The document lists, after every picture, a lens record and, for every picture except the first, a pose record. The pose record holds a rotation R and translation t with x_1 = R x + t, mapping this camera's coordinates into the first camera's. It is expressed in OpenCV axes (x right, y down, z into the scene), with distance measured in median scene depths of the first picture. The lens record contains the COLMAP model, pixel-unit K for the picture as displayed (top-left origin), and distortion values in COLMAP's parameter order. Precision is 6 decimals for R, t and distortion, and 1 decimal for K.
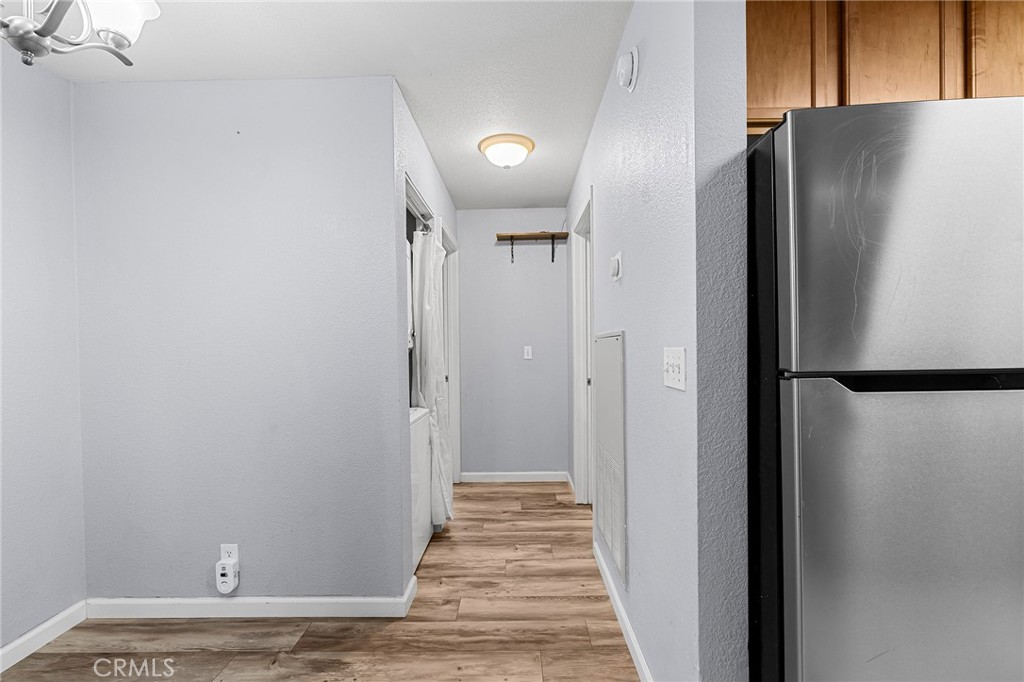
lens RADIAL K [[443.1, 0, 501.6], [0, 443.1, 349.6], [0, 0, 1]] dist [-0.010246, 0.000351]
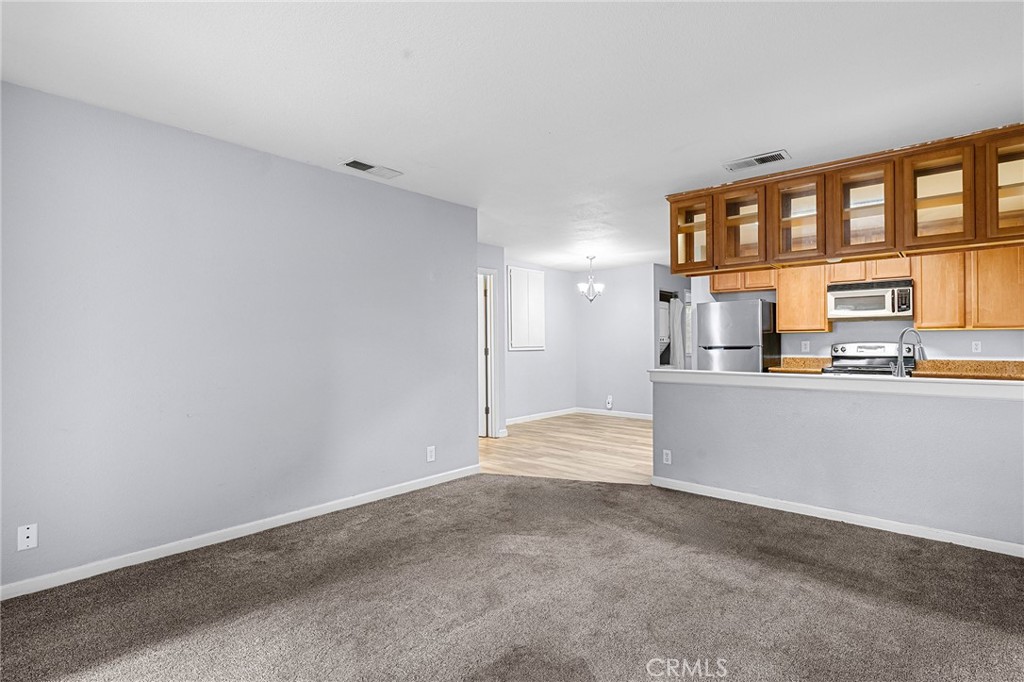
lens RADIAL K [[504.4, 0, 511.7], [0, 504.4, 344.1], [0, 0, 1]] dist [-0.003241, 0.000192]
pose [[0.750085, 0.016193, -0.661143, 2.800632], [-0.019960, 0.999799, 0.001842, 0.048355], [0.661040, 0.011815, 0.750257, -4.913072]]
